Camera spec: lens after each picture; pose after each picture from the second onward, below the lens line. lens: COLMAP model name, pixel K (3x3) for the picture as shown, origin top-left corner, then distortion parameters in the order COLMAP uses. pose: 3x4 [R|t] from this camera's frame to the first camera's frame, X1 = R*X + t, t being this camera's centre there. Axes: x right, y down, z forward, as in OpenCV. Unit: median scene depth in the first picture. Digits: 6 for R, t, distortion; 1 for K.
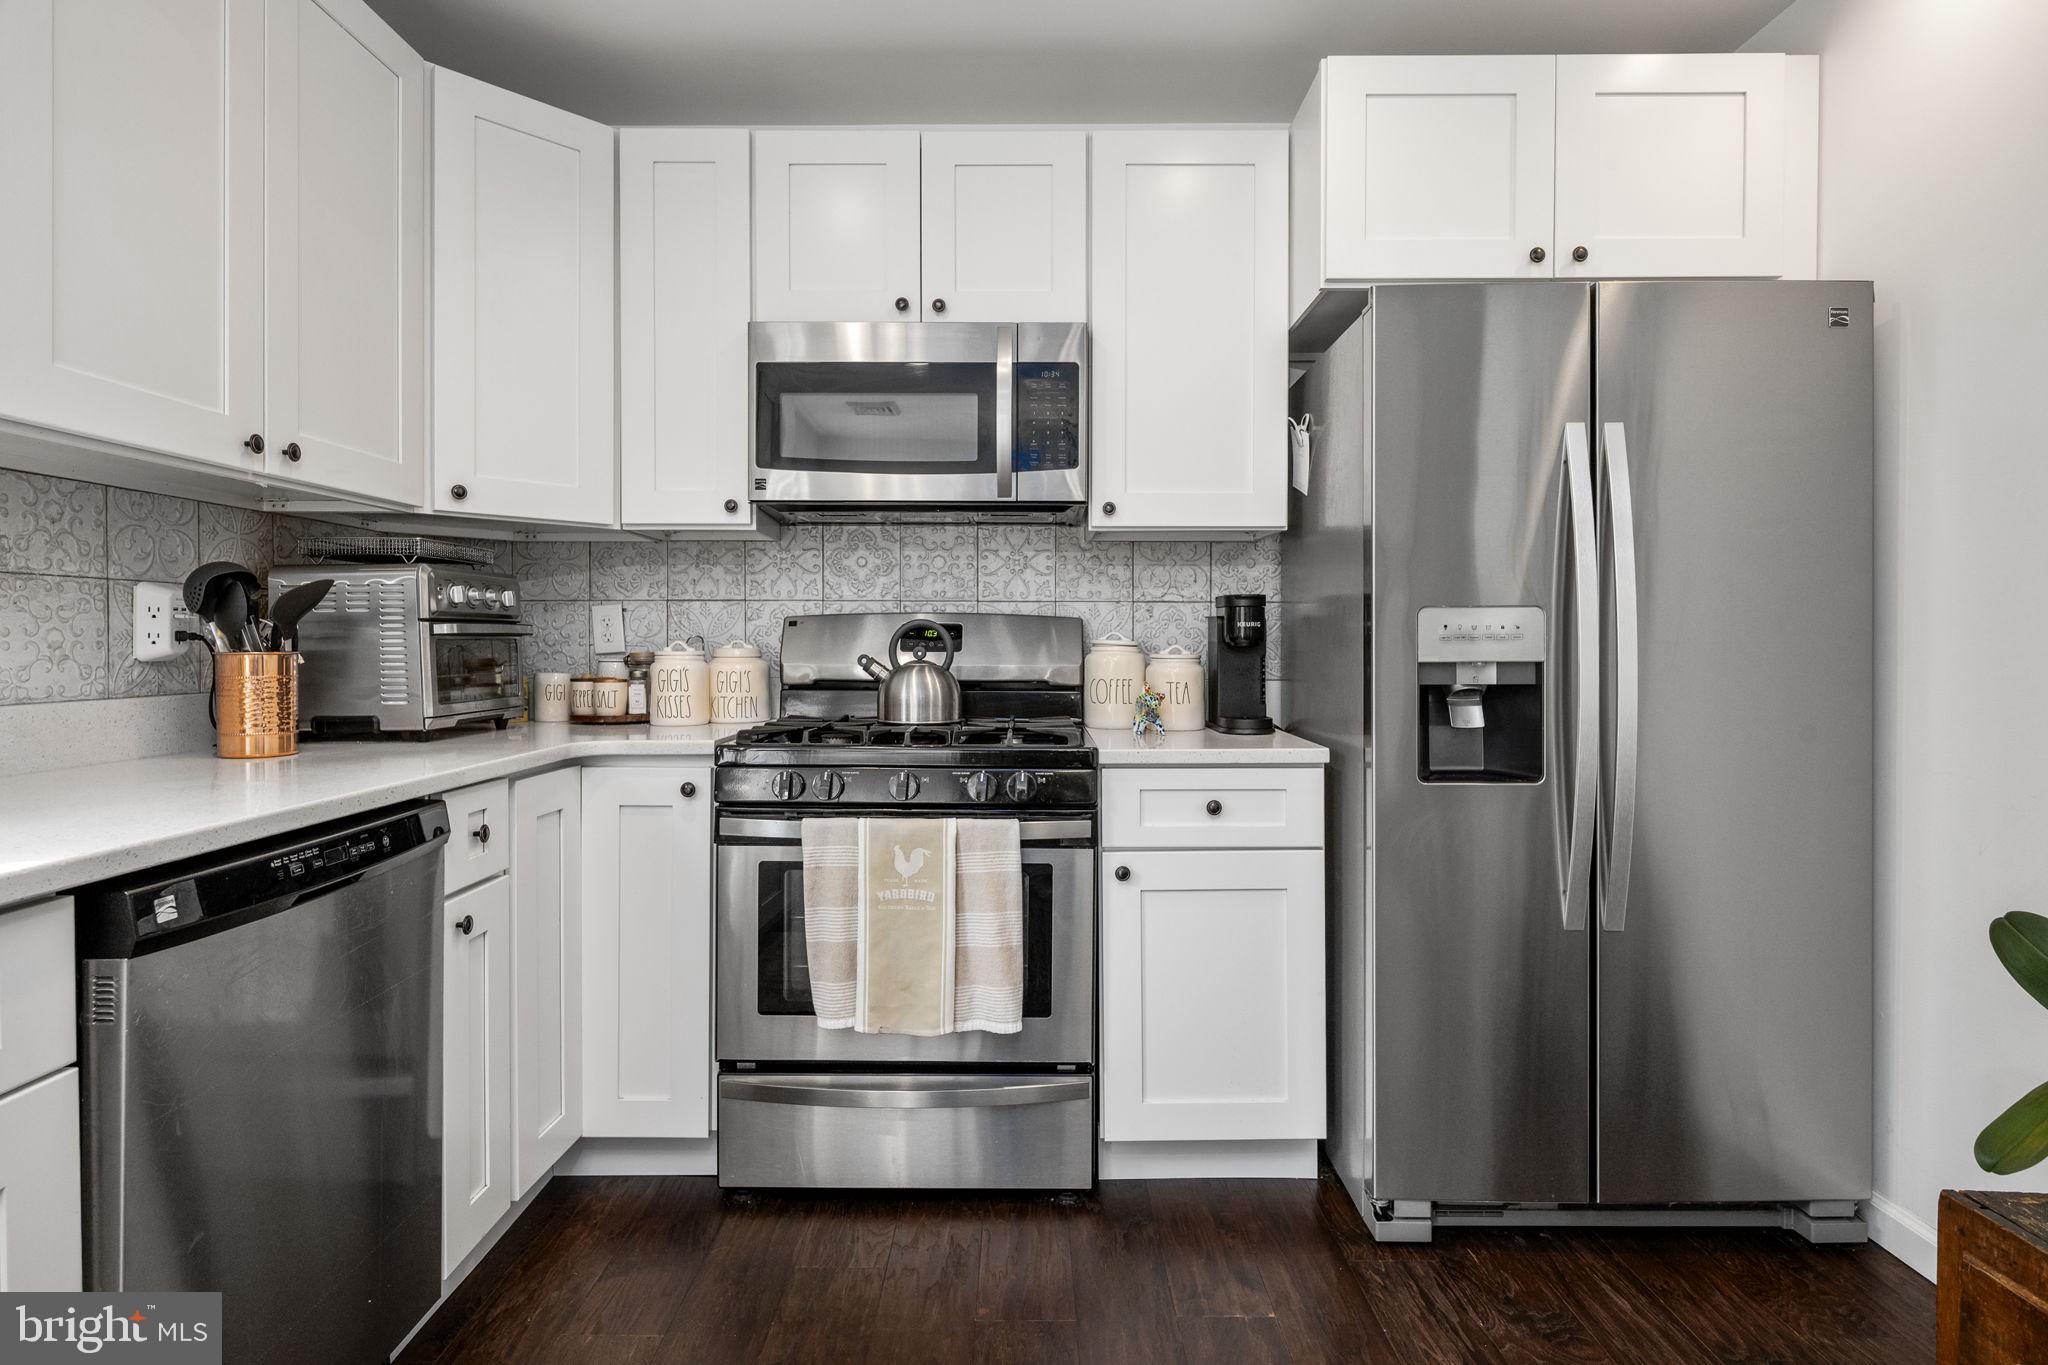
lens RADIAL K [[1084.5, 0, 1023.4], [0, 1084.5, 651.7], [0, 0, 1]] dist [-0.000192, -0.000203]
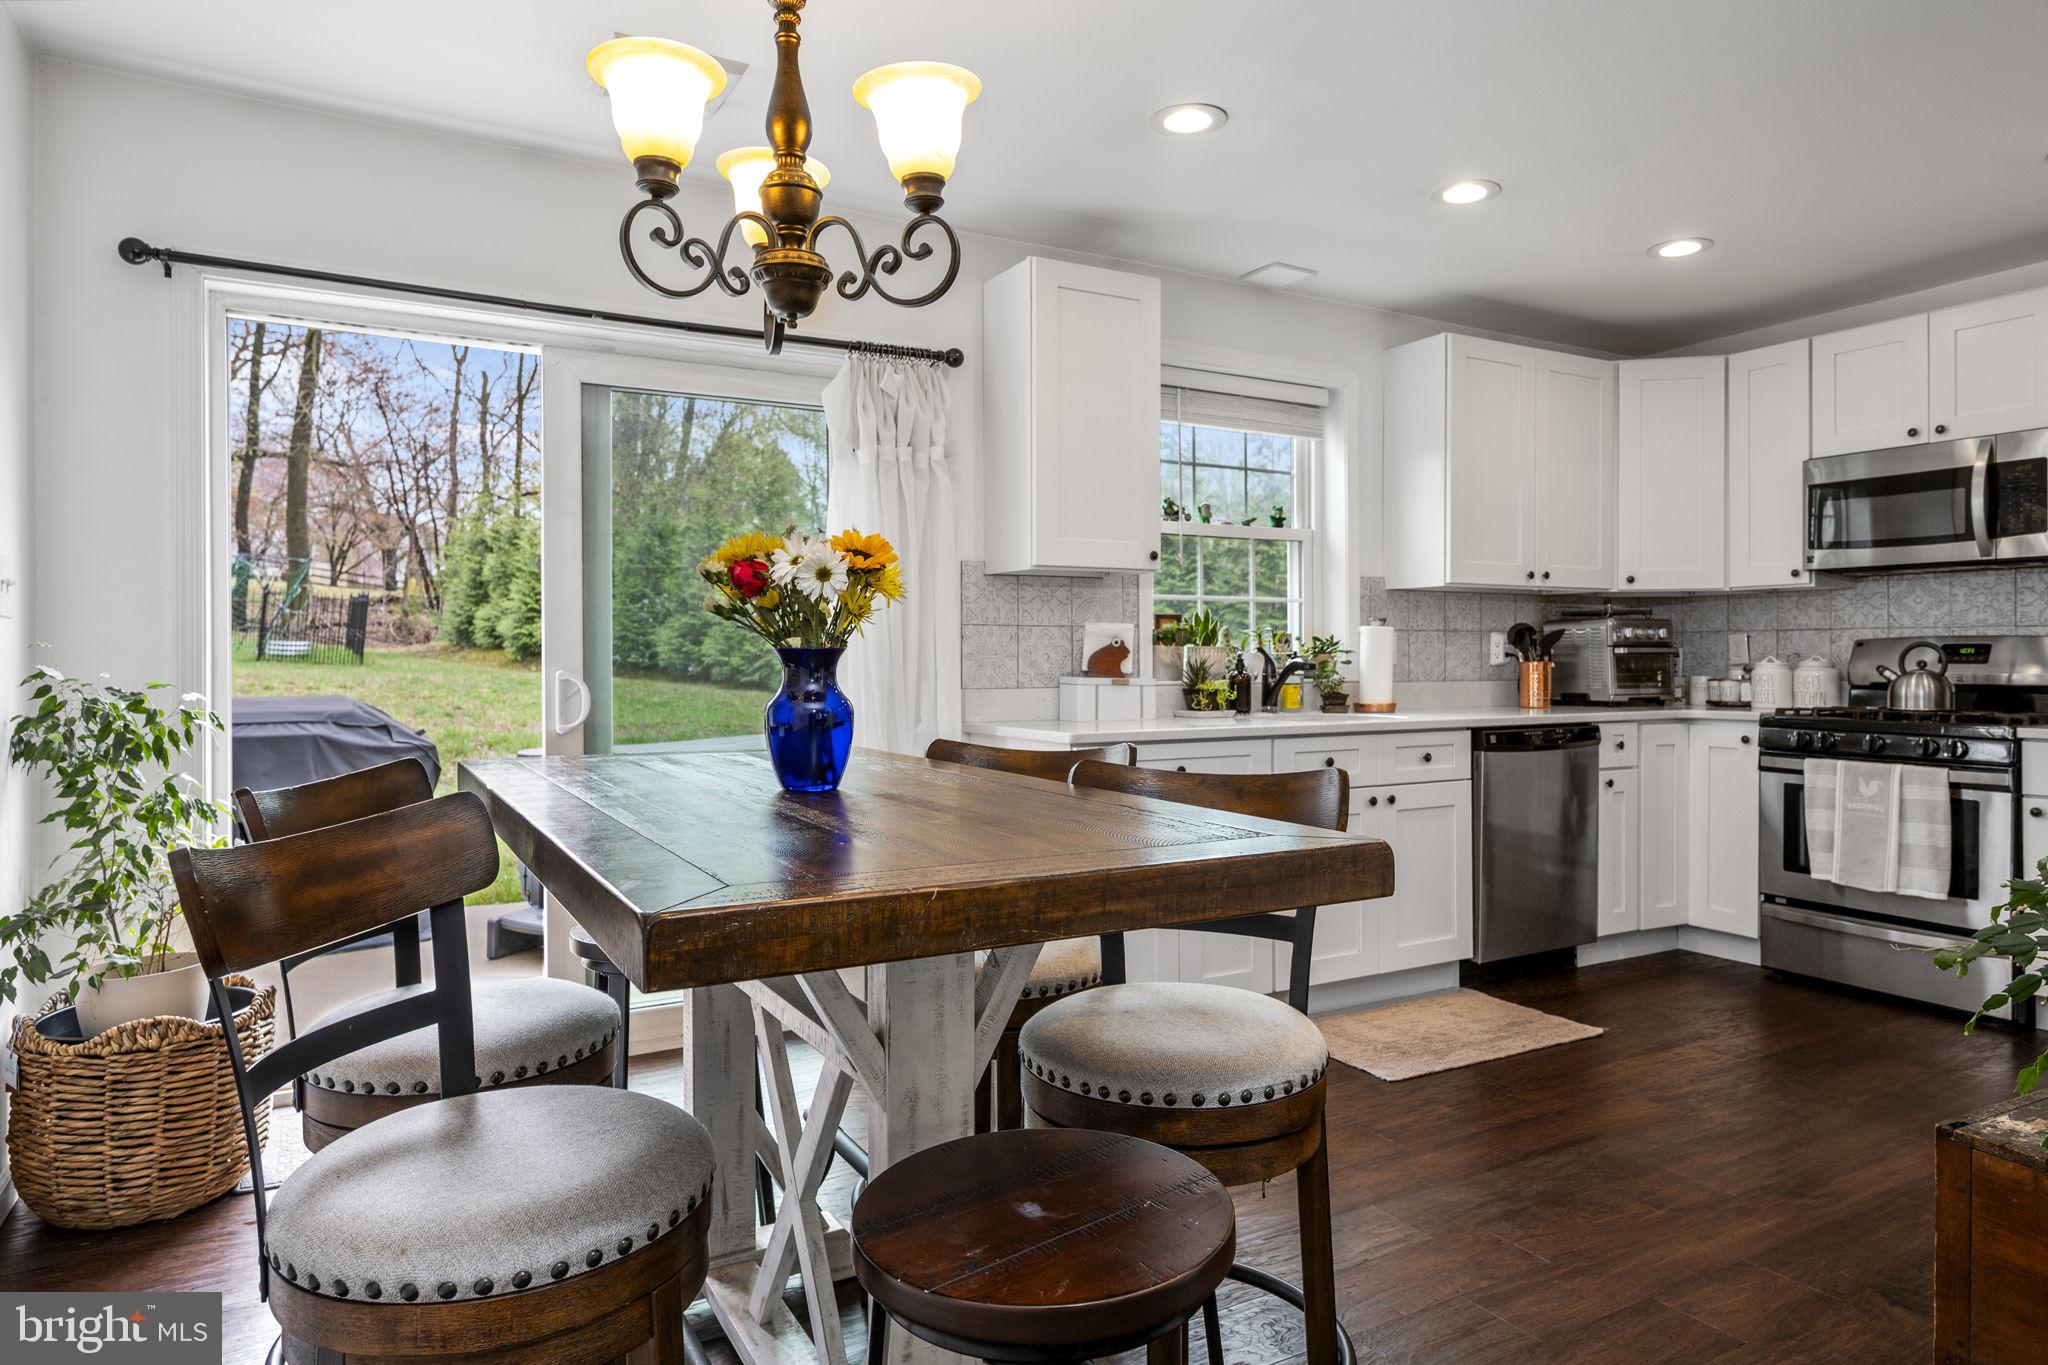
lens RADIAL K [[1214.4, 0, 1028.2], [0, 1214.4, 661.4], [0, 0, 1]] dist [-0.001207, -0.000529]
pose [[0.485109, 0.001122, -0.874453, 0.877043], [-0.007714, 0.999966, -0.002997, 0.013697], [0.874419, 0.008199, 0.485102, -1.016095]]
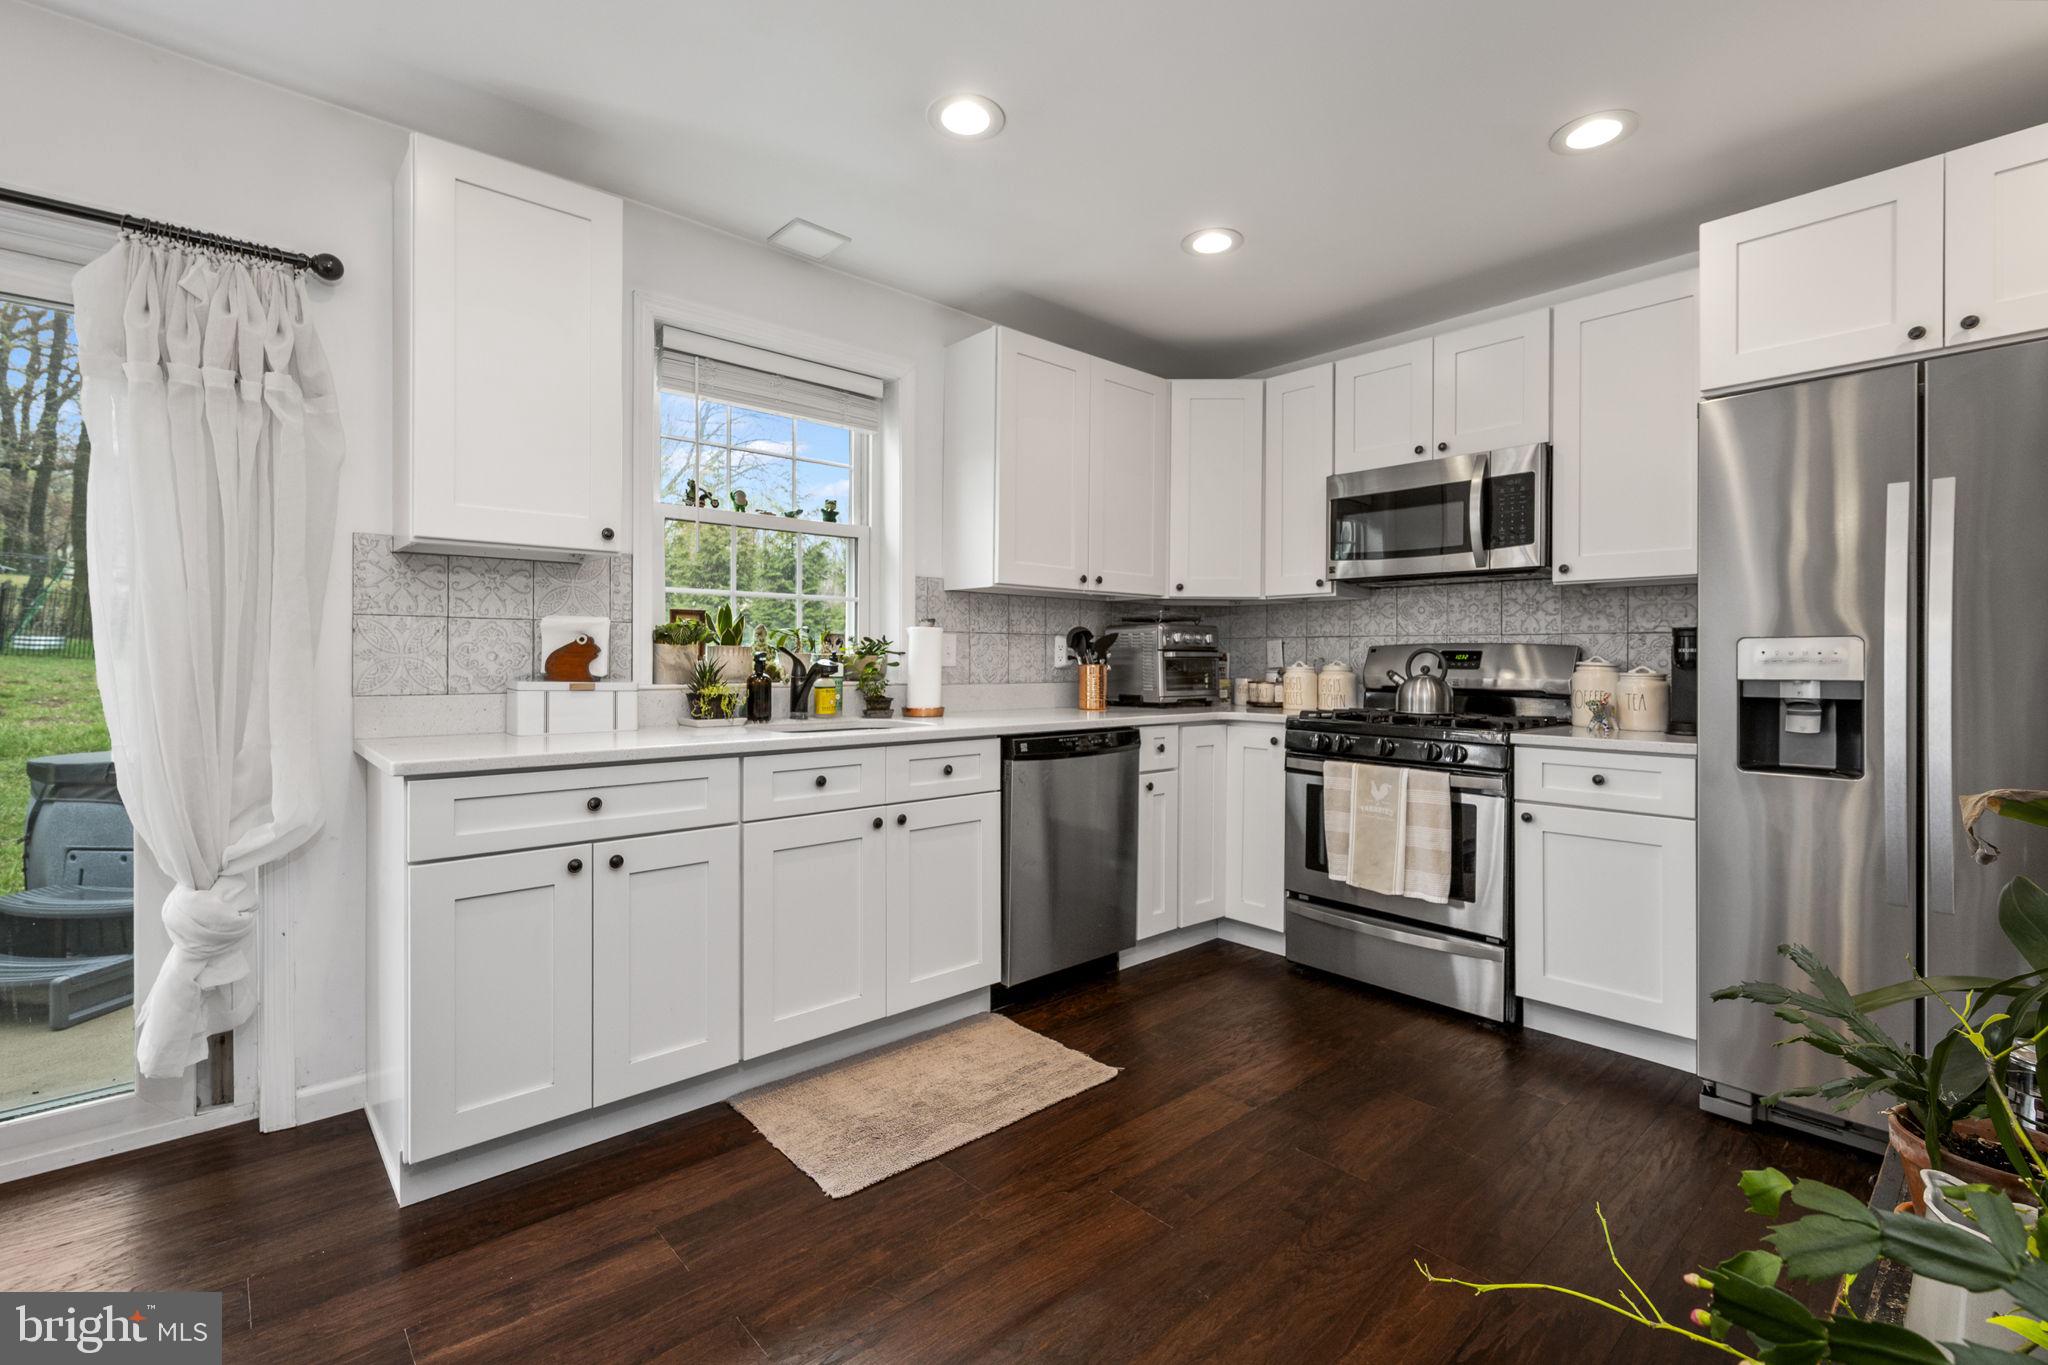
lens RADIAL K [[901.2, 0, 1012.5], [0, 901.2, 661.7], [0, 0, 1]] dist [-0.000230, -0.000150]
pose [[0.662301, 0.005703, -0.749216, 0.555096], [-0.013504, 0.999899, -0.004327, 0.004245], [0.749116, 0.012983, 0.662311, -0.361610]]
